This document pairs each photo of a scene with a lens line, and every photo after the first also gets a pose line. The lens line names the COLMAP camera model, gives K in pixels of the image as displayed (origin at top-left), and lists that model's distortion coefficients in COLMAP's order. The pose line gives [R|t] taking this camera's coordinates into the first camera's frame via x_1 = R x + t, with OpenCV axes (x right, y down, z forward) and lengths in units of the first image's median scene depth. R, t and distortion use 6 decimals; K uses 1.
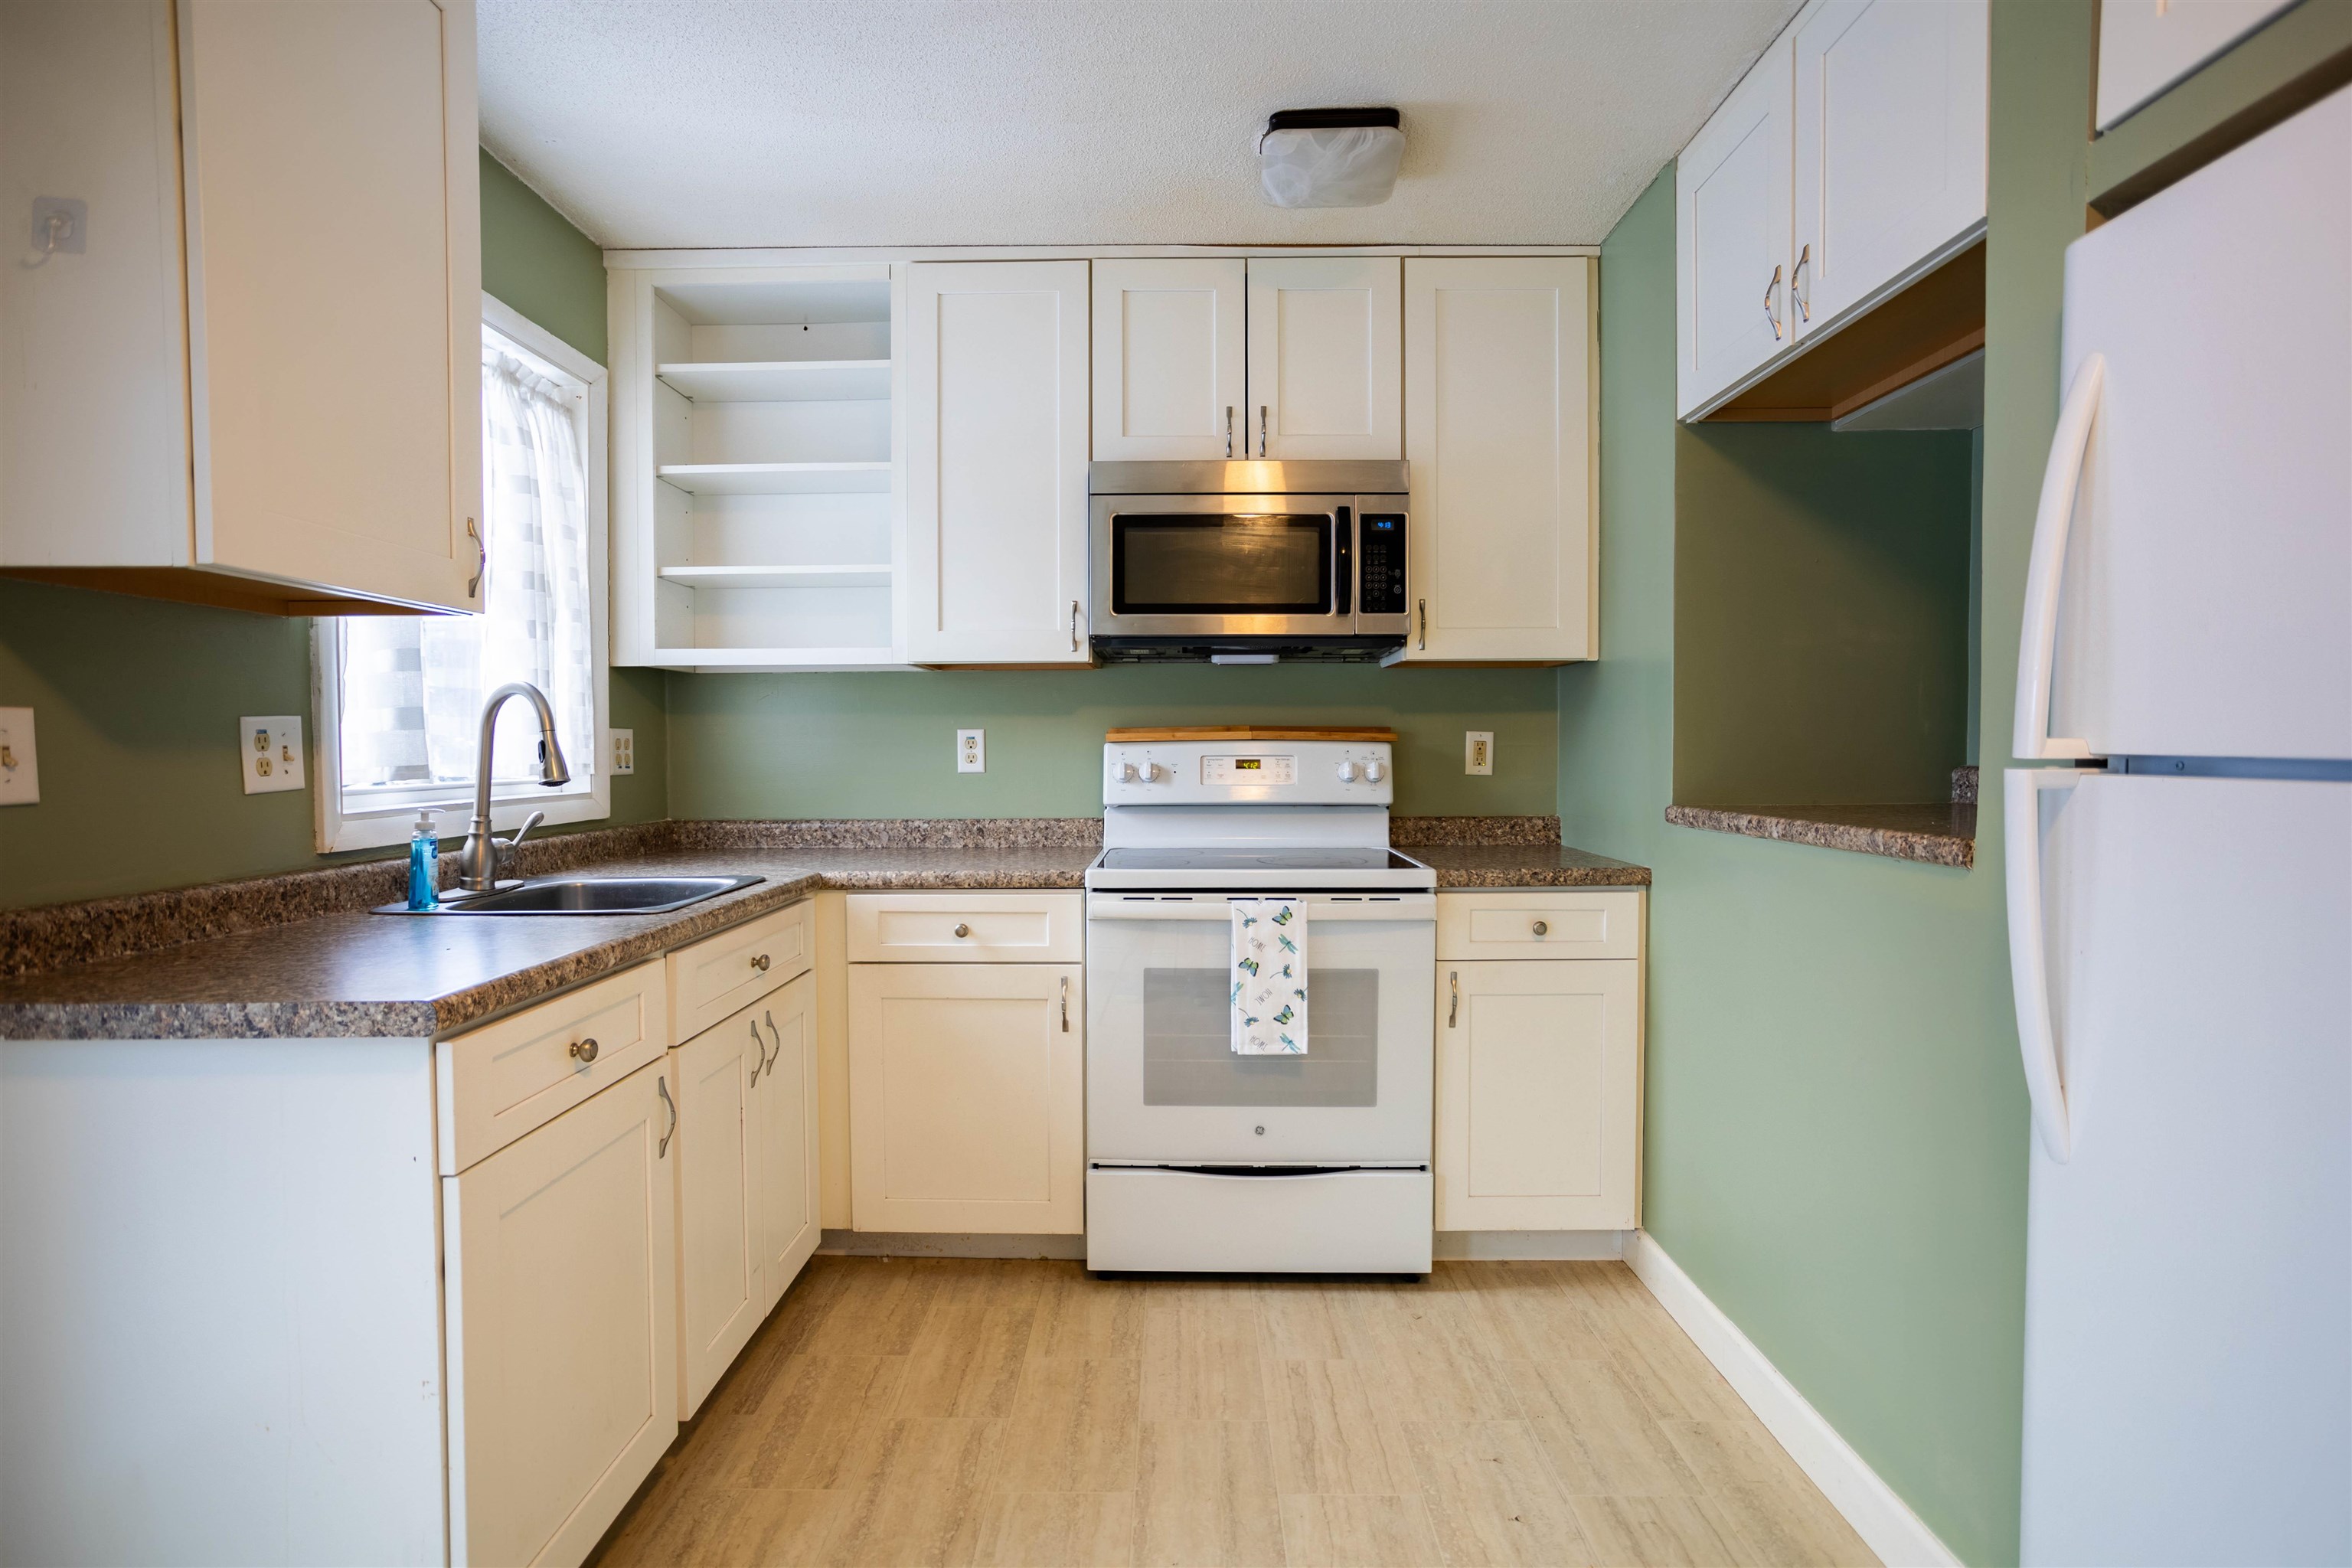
lens RADIAL K [[1145.1, 0, 1176.0], [0, 1145.1, 784.0], [0, 0, 1]] dist [-0.057056, 0.039179]
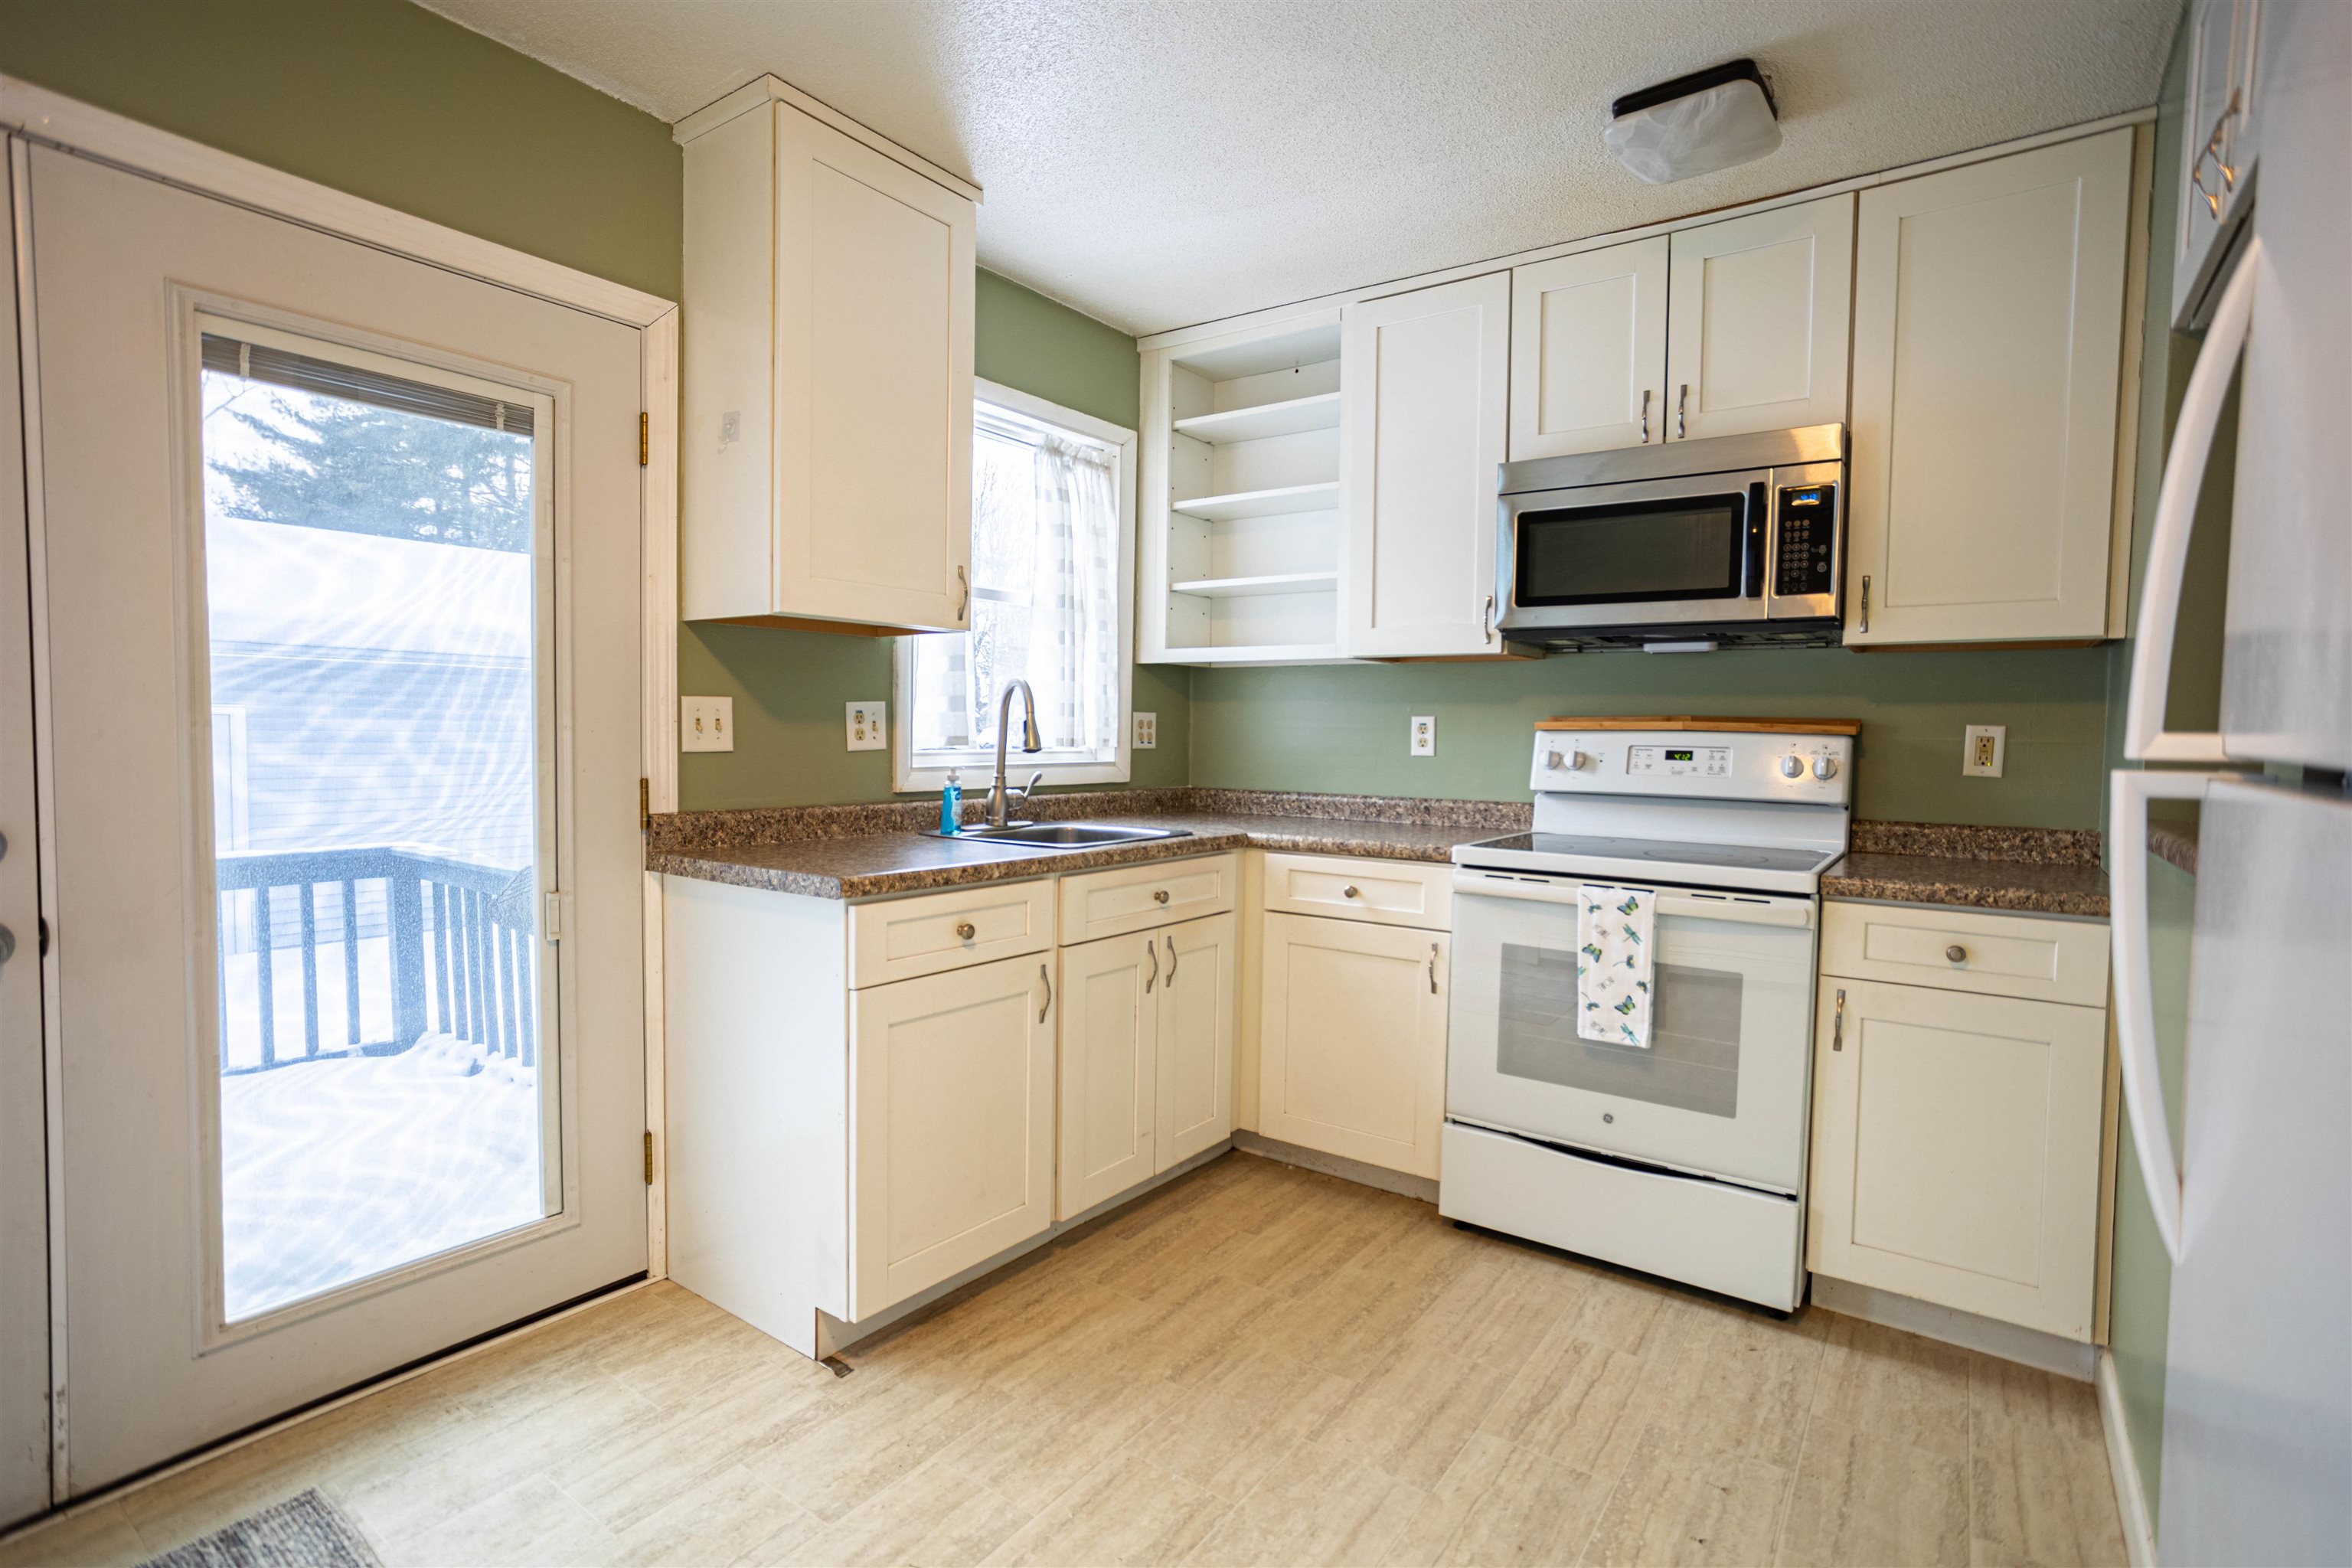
lens RADIAL K [[1136.4, 0, 1188.4], [0, 1136.4, 785.1], [0, 0, 1]] dist [-0.041648, 0.033488]
pose [[0.823179, 0.043778, -0.566092, 0.318644], [-0.037112, 0.999040, 0.023293, 0.001185], [0.566568, 0.001835, 0.824013, -0.028937]]
